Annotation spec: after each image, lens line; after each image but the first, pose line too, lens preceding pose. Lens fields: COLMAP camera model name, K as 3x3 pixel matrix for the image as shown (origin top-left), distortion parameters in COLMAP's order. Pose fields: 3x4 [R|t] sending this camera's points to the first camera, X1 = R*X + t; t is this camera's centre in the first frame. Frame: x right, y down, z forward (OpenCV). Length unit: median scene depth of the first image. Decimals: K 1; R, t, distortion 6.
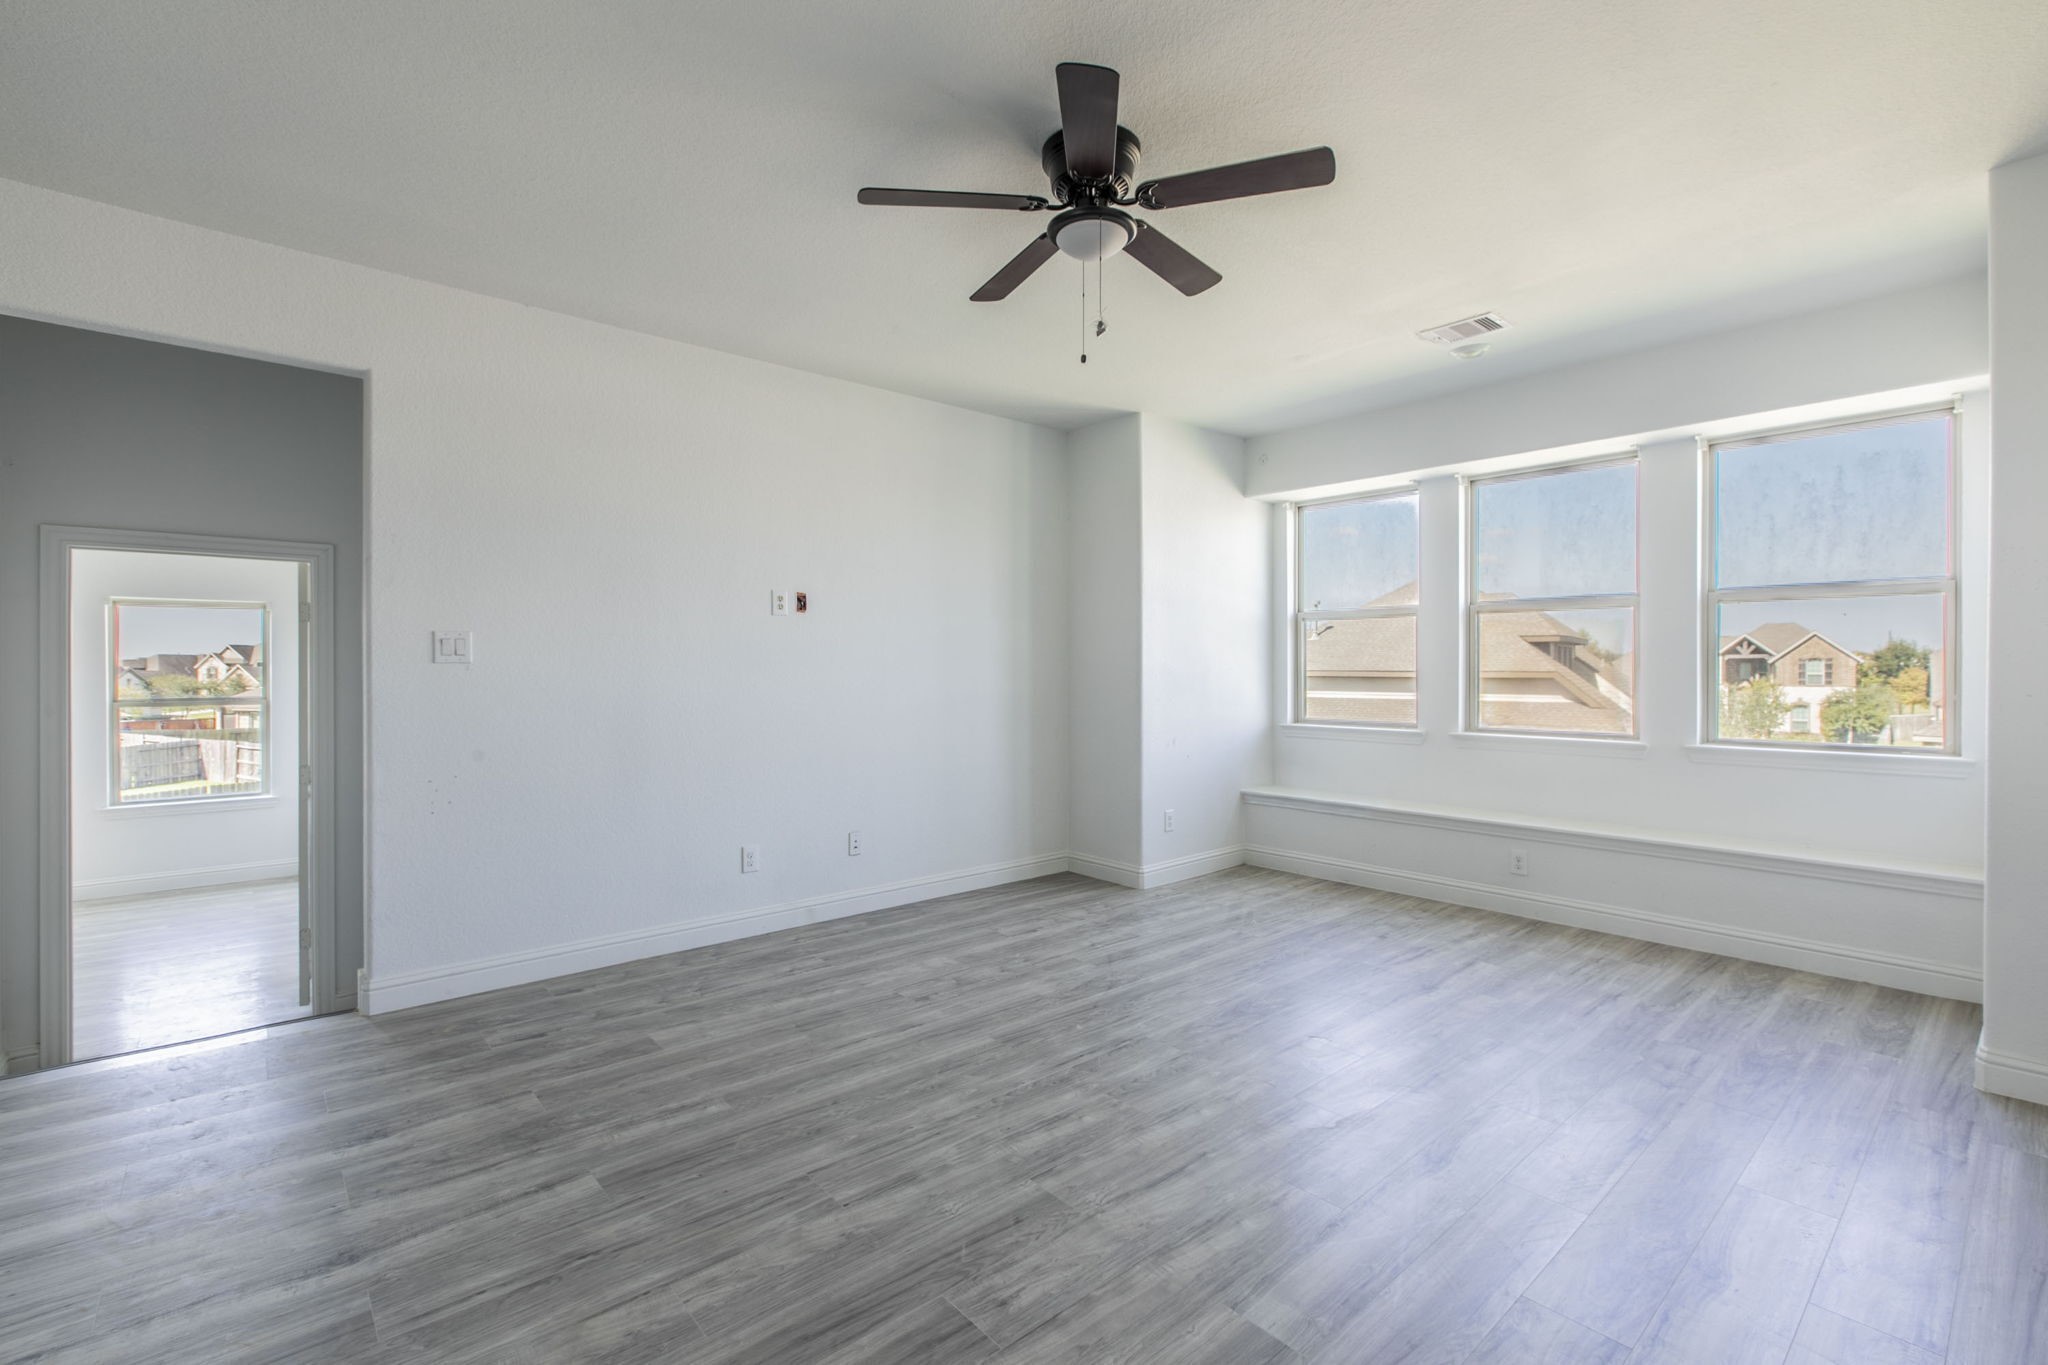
lens RADIAL K [[916.6, 0, 1019.2], [0, 916.6, 672.5], [0, 0, 1]] dist [0.000247, 0.000057]
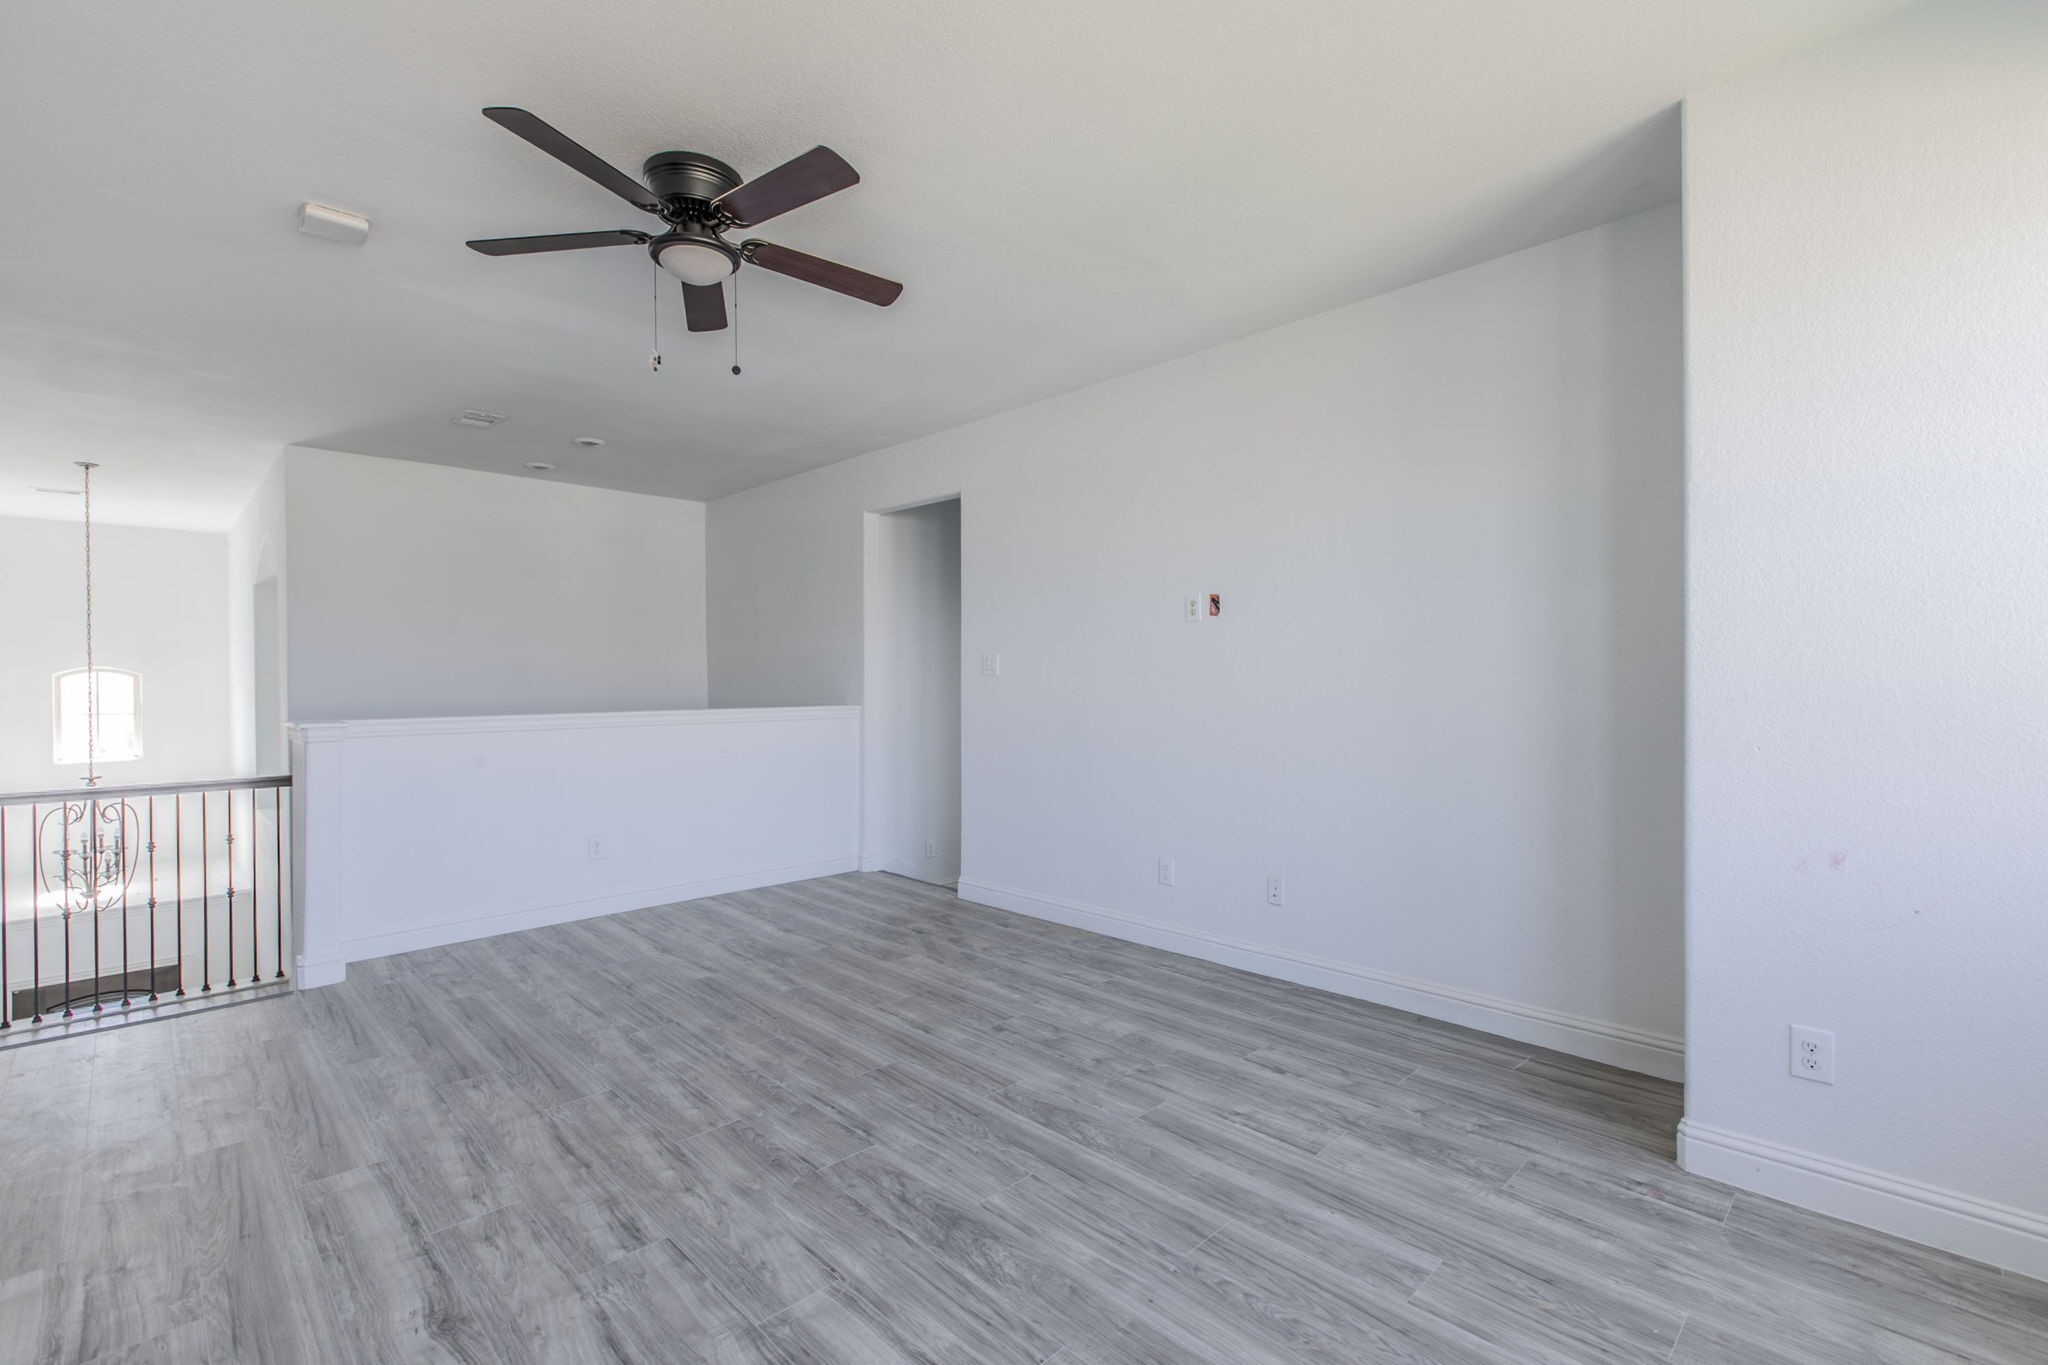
lens RADIAL K [[916.6, 0, 1023.7], [0, 916.6, 699.2], [0, 0, 1]] dist [0.000247, 0.000057]
pose [[0.049633, 0.019910, -0.998569, 0.808002], [0.002581, 0.999795, 0.020063, -0.002695], [0.998764, -0.003573, 0.049572, 0.949243]]
